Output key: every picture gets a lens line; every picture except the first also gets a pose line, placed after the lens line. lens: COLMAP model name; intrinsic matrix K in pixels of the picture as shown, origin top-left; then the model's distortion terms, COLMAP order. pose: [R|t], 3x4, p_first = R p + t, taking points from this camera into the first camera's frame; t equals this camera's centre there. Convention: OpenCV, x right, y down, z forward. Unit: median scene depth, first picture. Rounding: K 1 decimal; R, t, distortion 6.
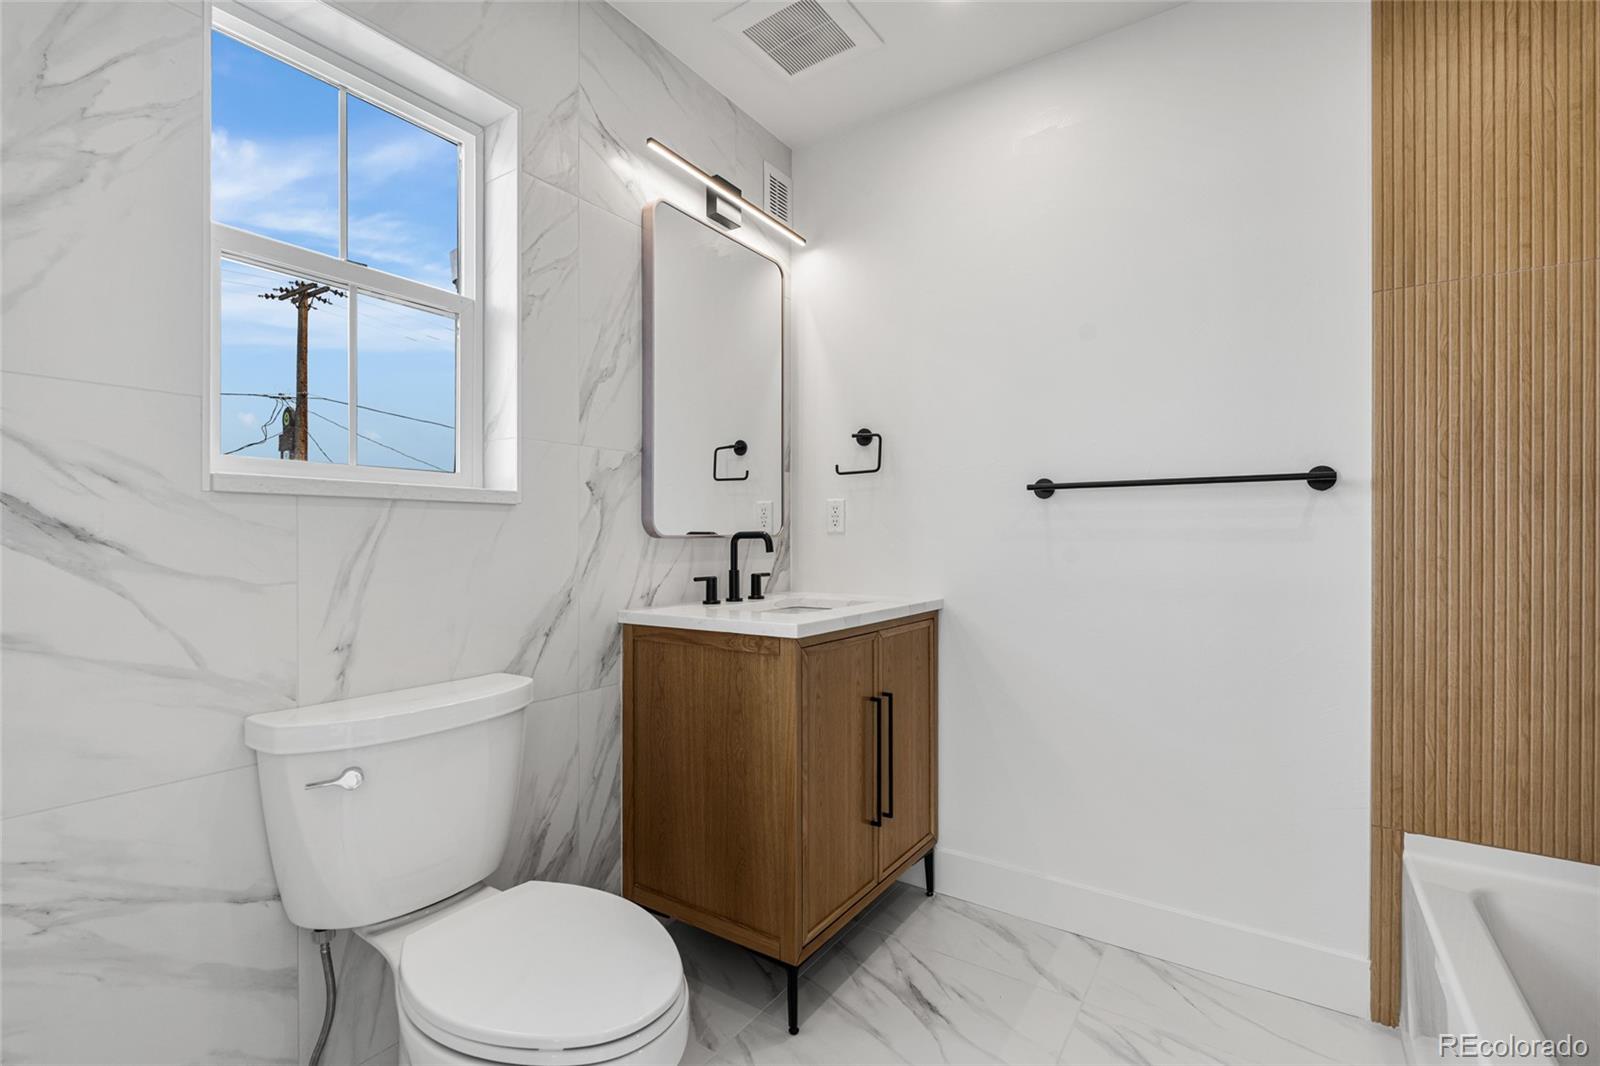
lens RADIAL K [[710.7, 0, 796.0], [0, 710.7, 543.7], [0, 0, 1]] dist [-0.002008, -0.000427]
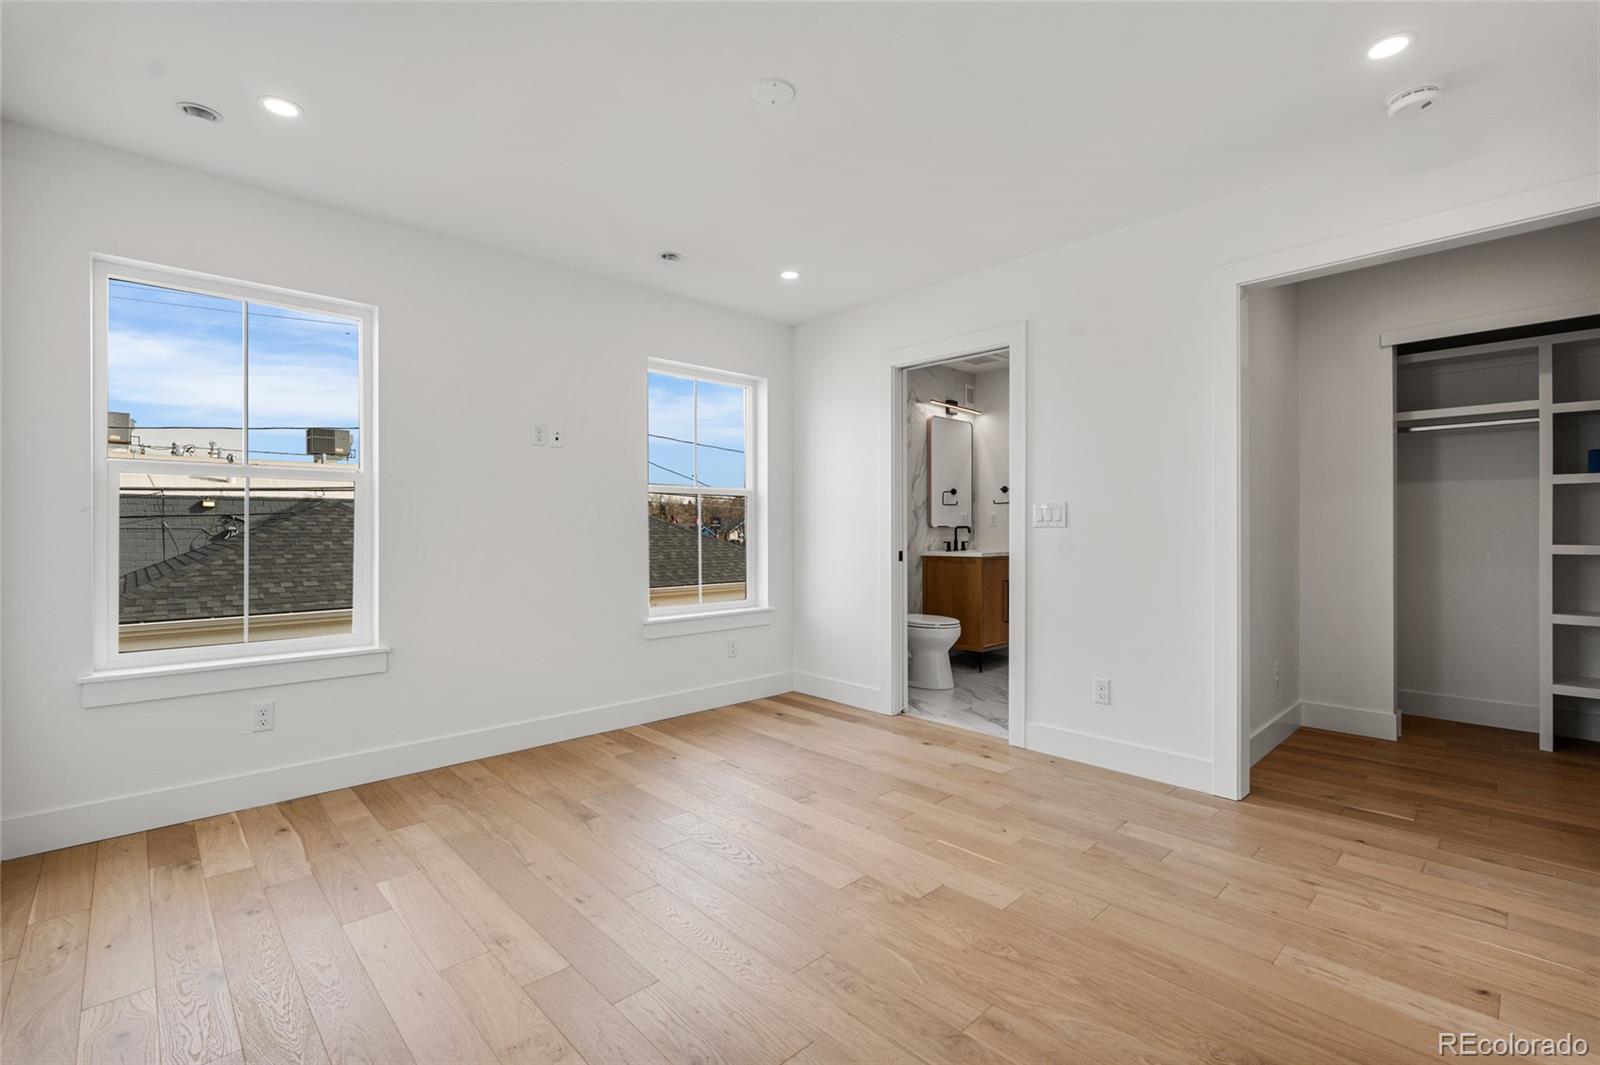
lens RADIAL K [[710.7, 0, 799.4], [0, 710.7, 531.8], [0, 0, 1]] dist [-0.002008, -0.000427]
pose [[0.976228, -0.000454, -0.216744, -0.100364], [-0.000180, 0.999996, -0.002905, 0.017417], [0.216744, 0.002875, 0.976224, -2.266927]]
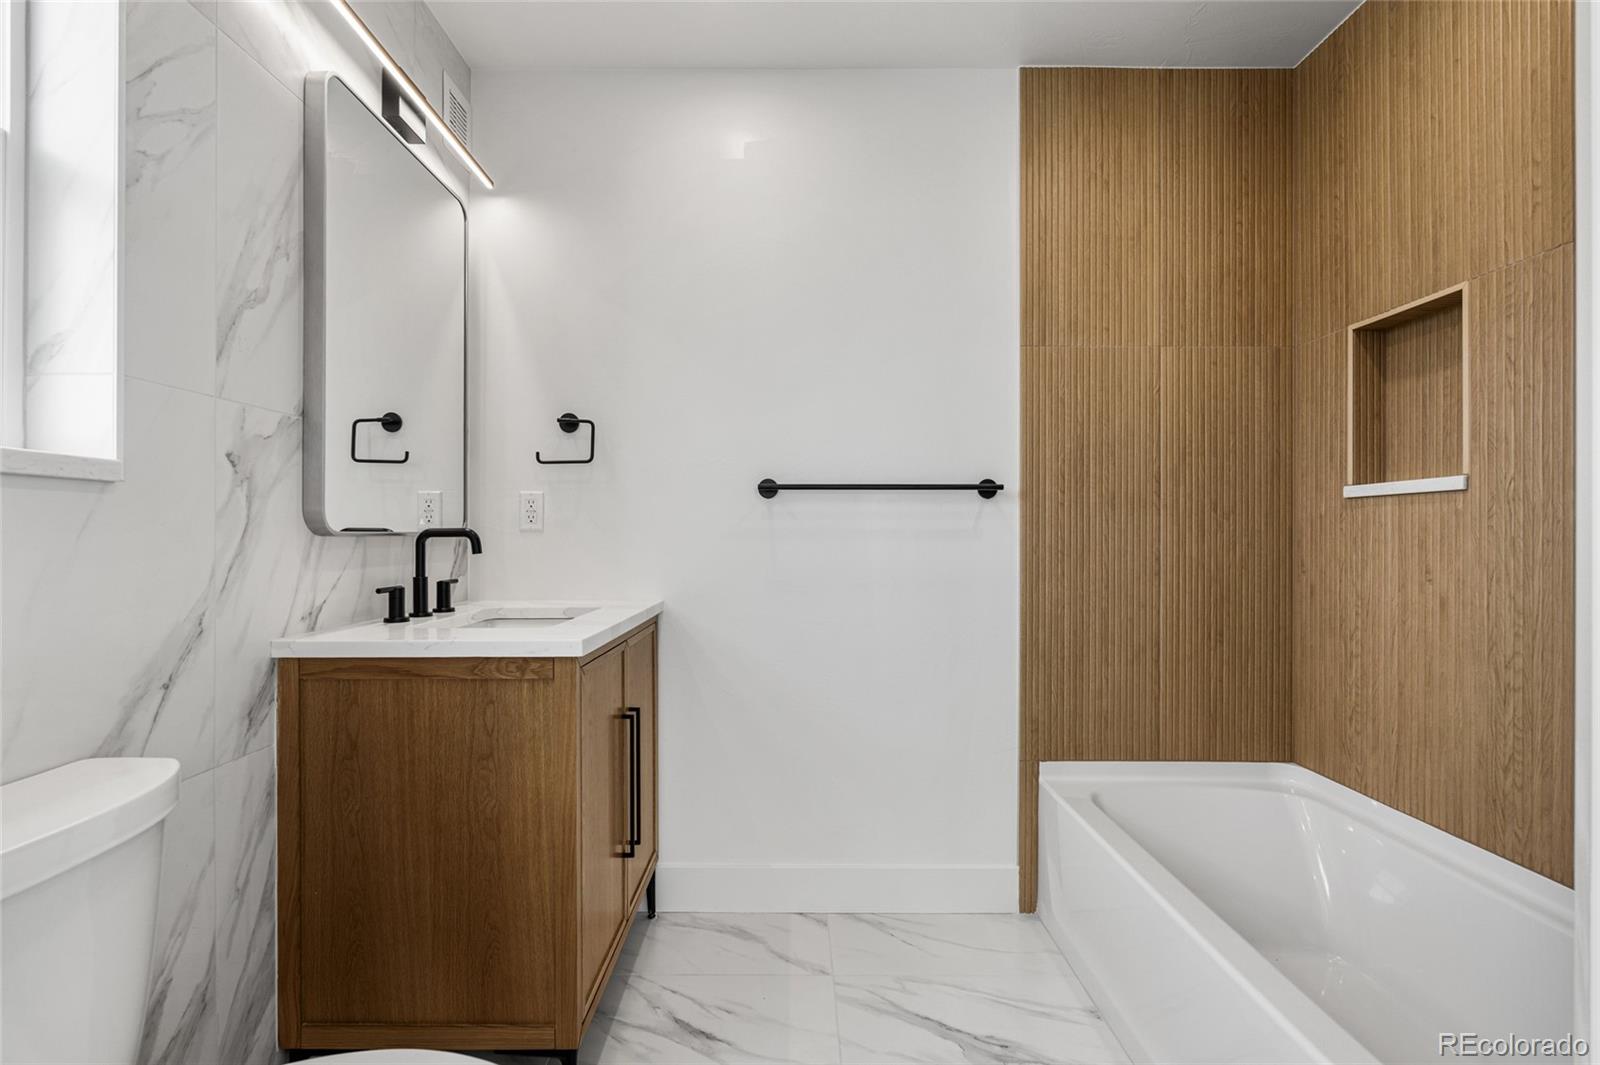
lens RADIAL K [[710.7, 0, 789.6], [0, 710.7, 539.8], [0, 0, 1]] dist [-0.002008, -0.000427]
pose [[0.831699, -0.001716, 0.555225, -0.224198], [0.003342, 0.999993, -0.001916, -0.001503], [-0.555217, 0.003449, 0.831698, 0.144697]]
